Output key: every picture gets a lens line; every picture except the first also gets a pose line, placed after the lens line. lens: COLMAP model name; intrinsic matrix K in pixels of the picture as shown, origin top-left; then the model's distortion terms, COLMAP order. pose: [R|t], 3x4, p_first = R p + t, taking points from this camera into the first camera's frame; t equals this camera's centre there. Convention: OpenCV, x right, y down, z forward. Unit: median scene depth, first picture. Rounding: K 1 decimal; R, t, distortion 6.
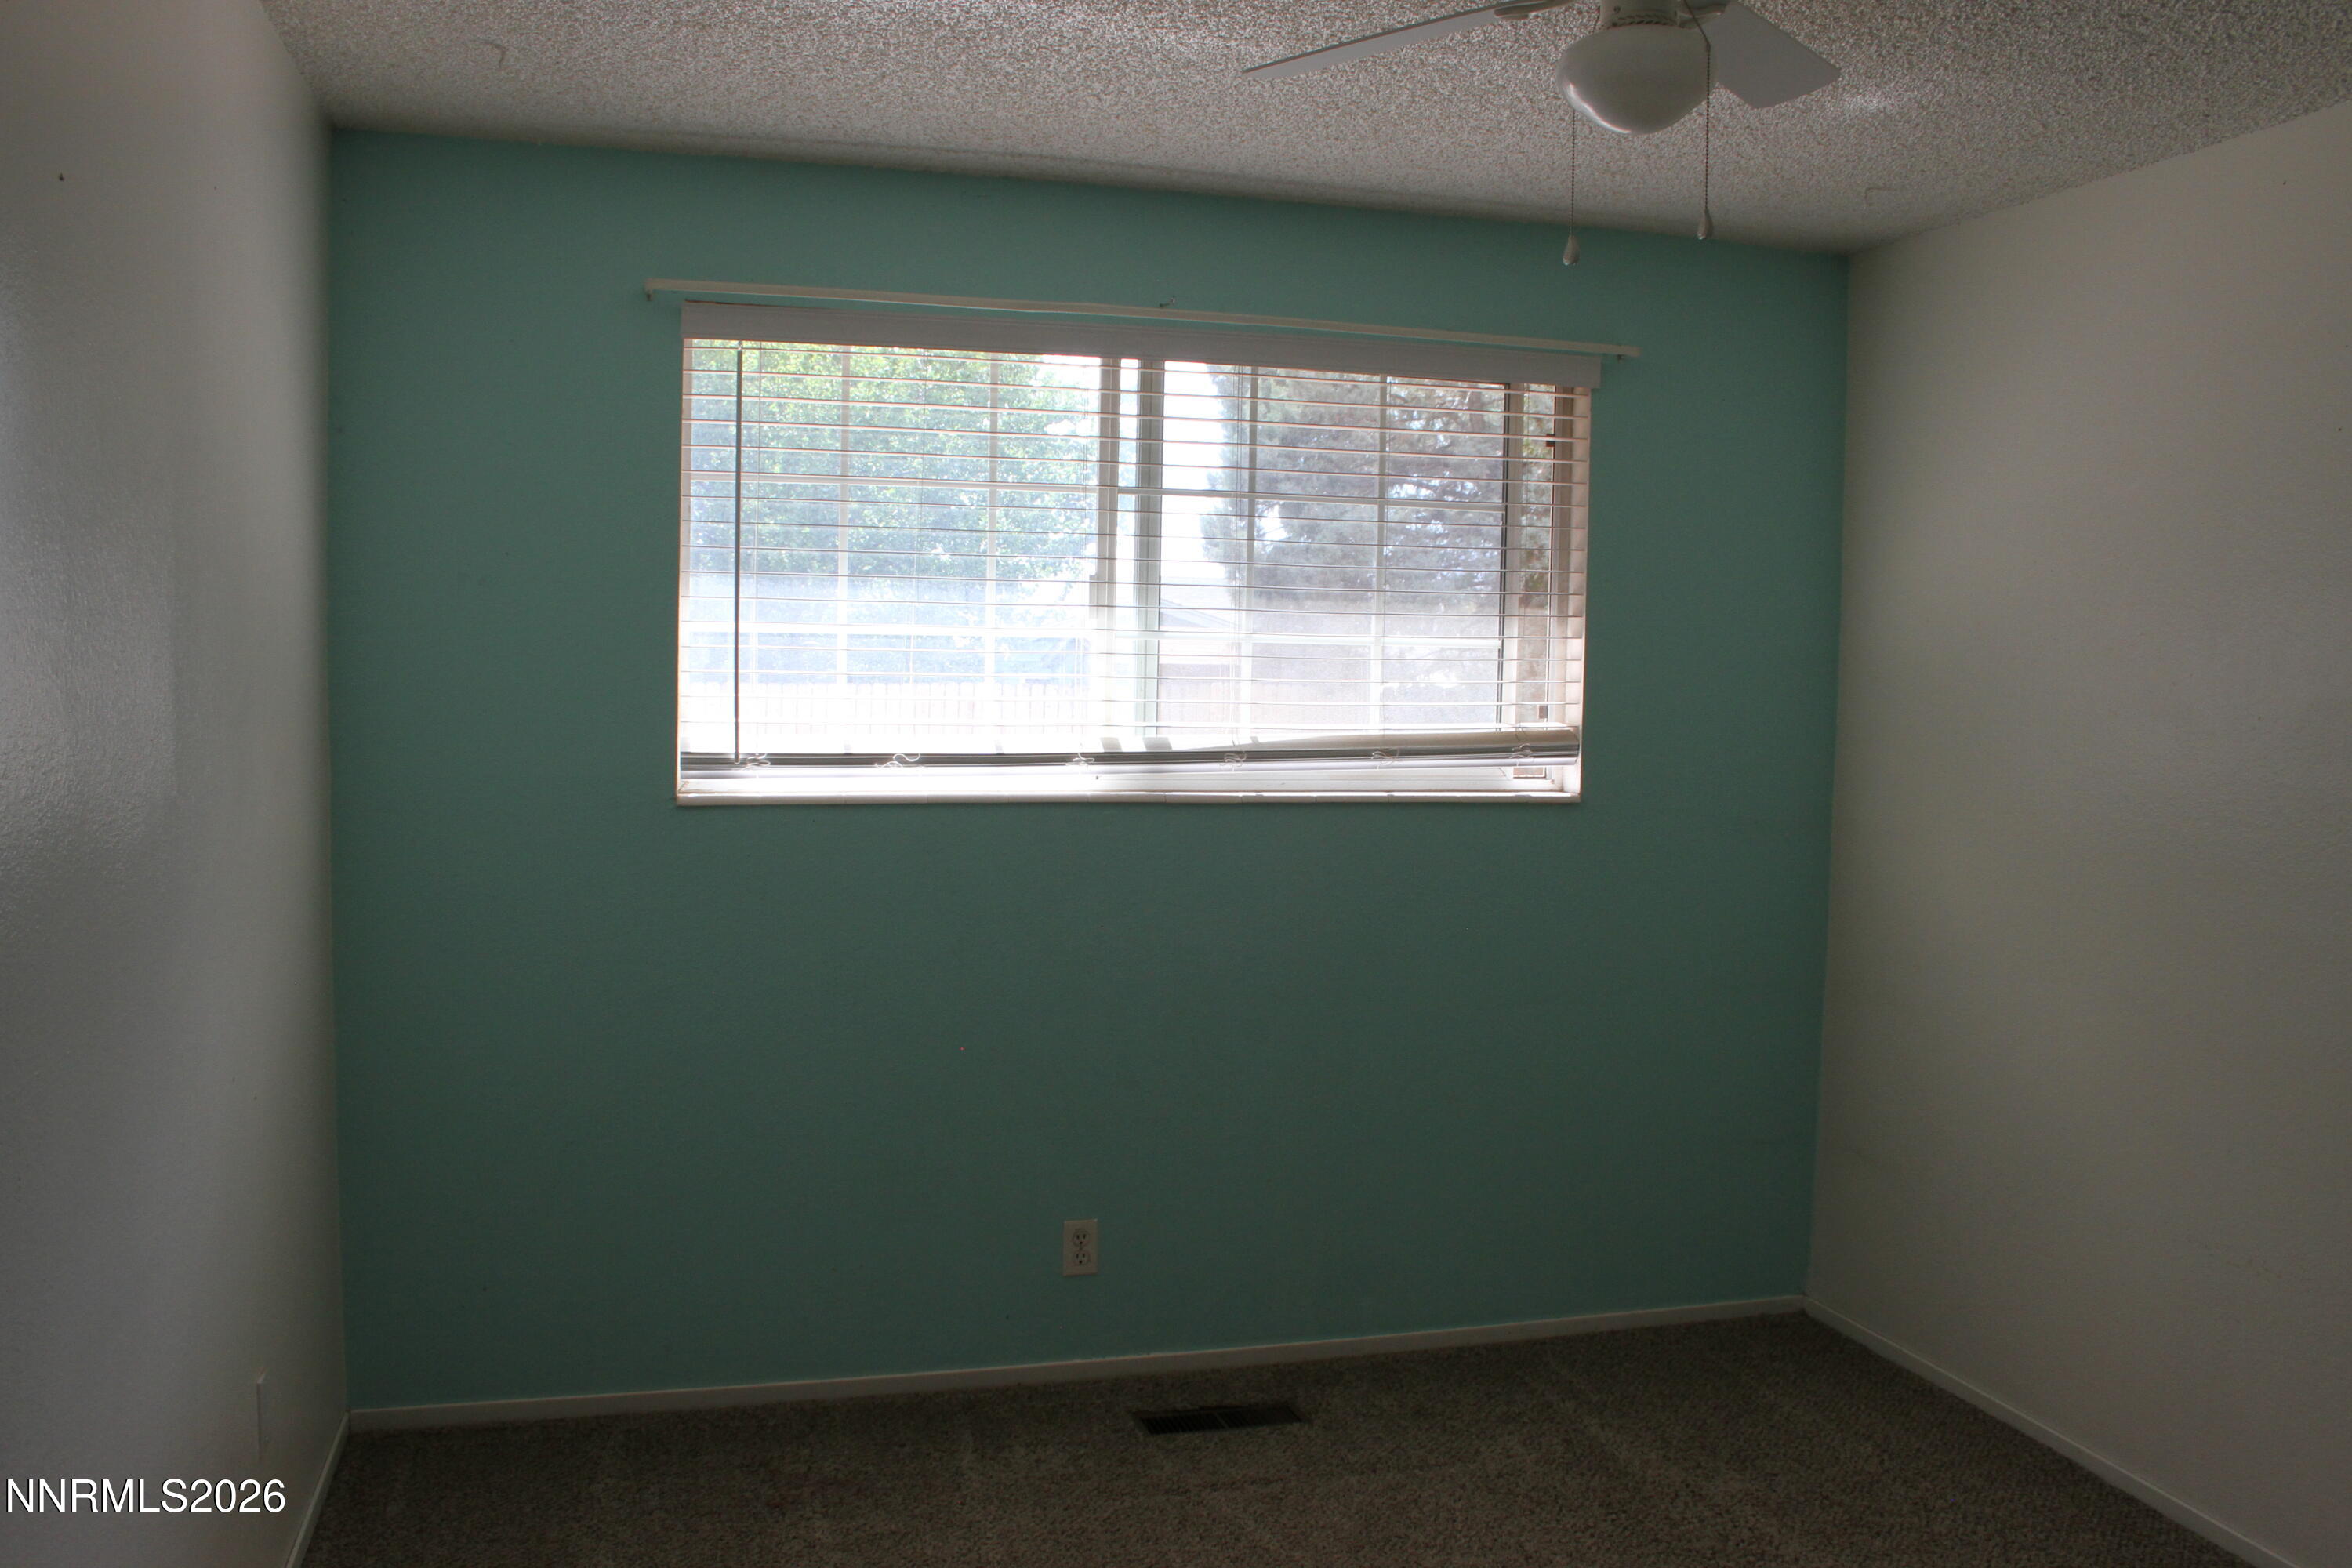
lens RADIAL K [[1965.5, 0, 1175.9], [0, 1965.5, 805.5], [0, 0, 1]] dist [-0.159154, 0.150148]
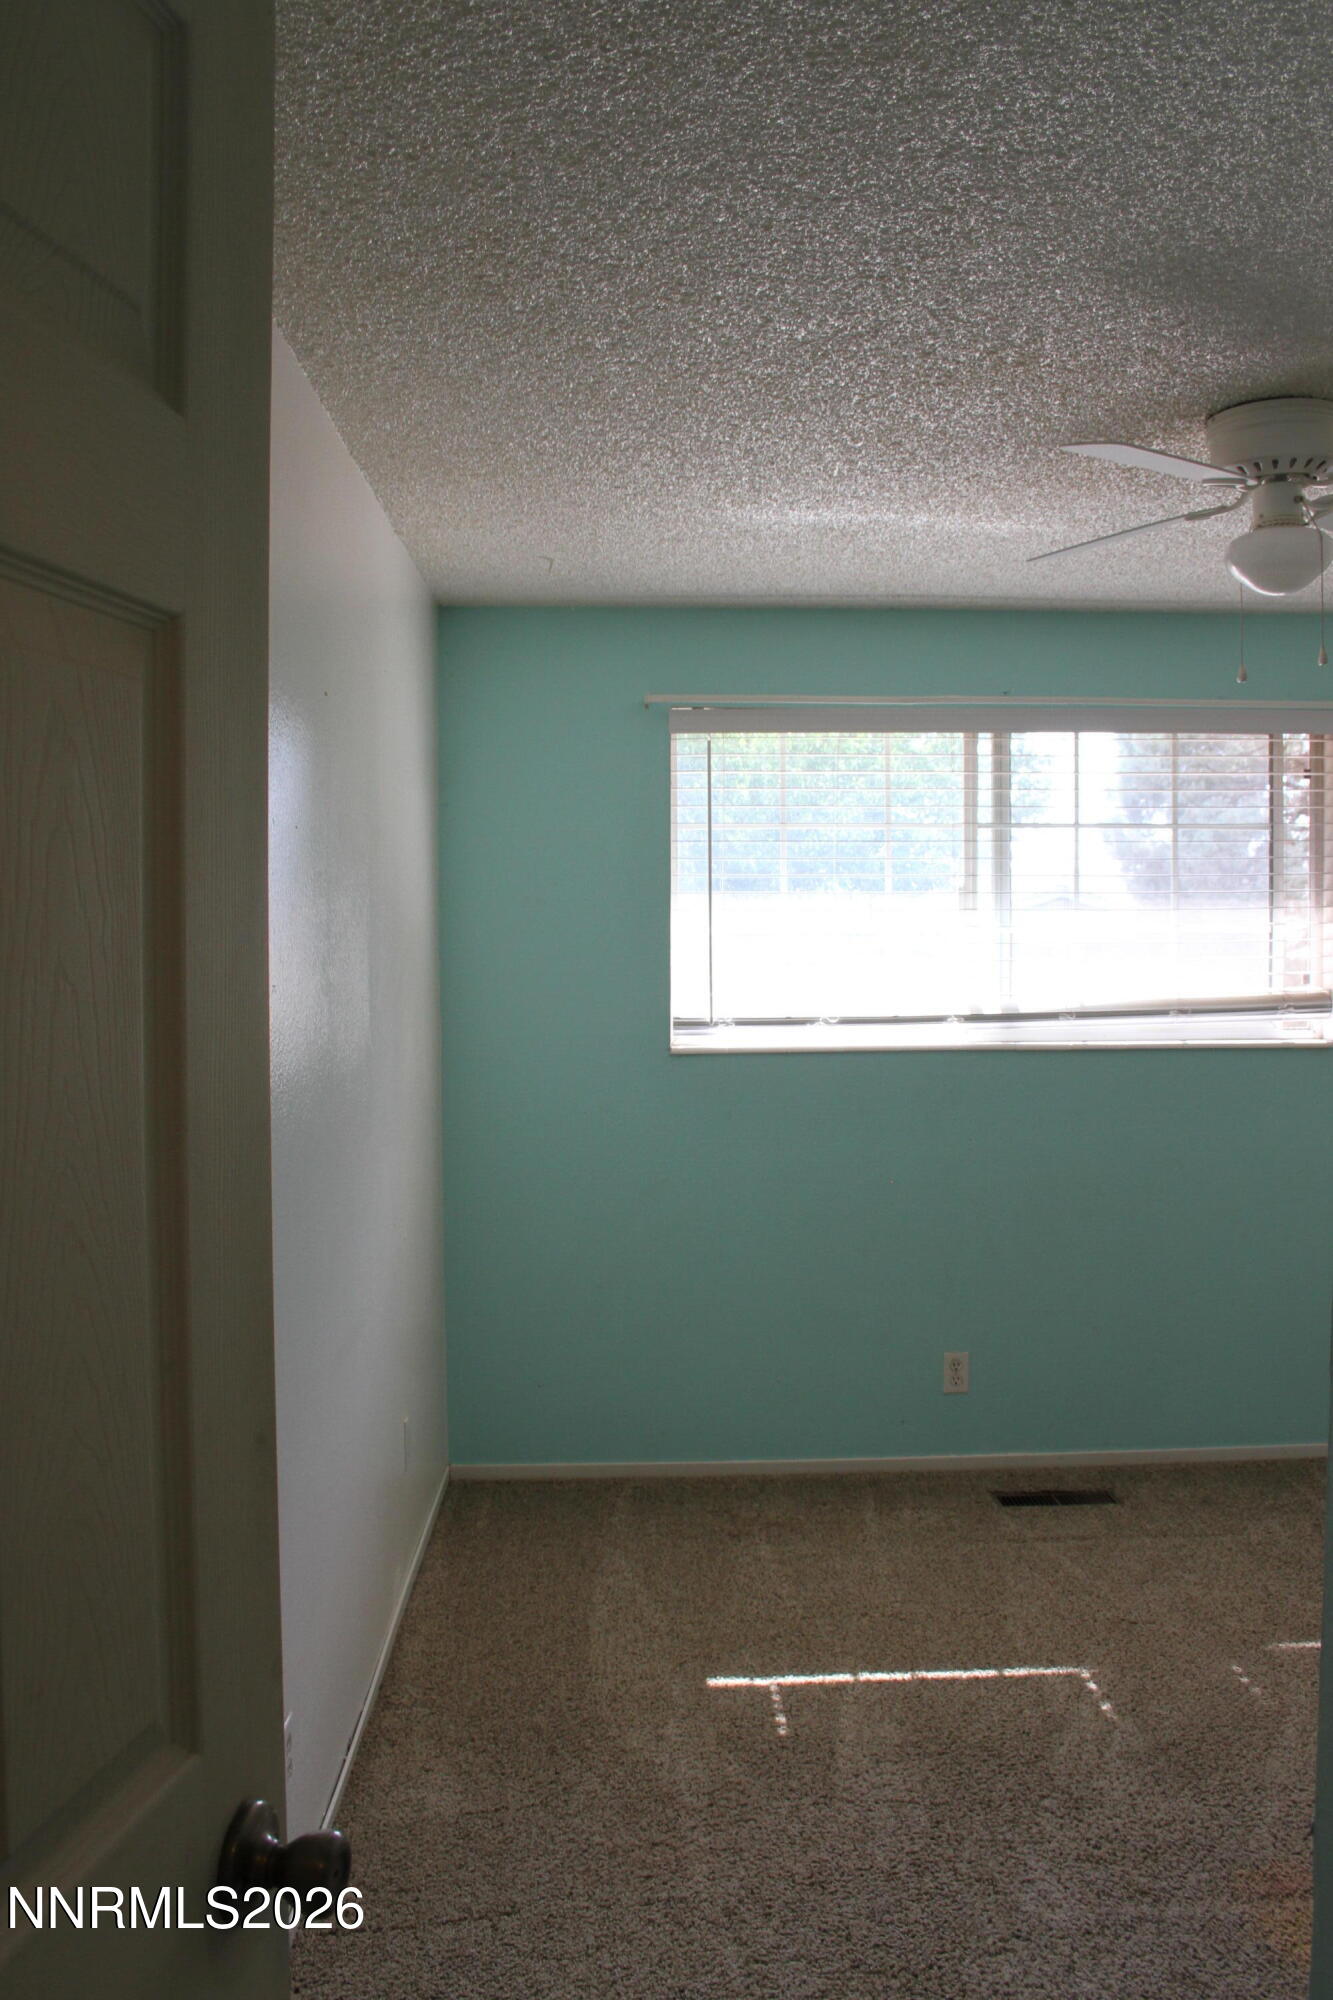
lens RADIAL K [[1634.5, 0, 666.5], [0, 1634.5, 1000.0], [0, 0, 1]] dist [-0.156862, 0.117832]
pose [[0.968024, -0.015310, -0.250388, 0.045353], [0.005239, 0.999152, -0.040839, 0.009062], [0.250801, 0.038221, 0.967284, -0.177054]]
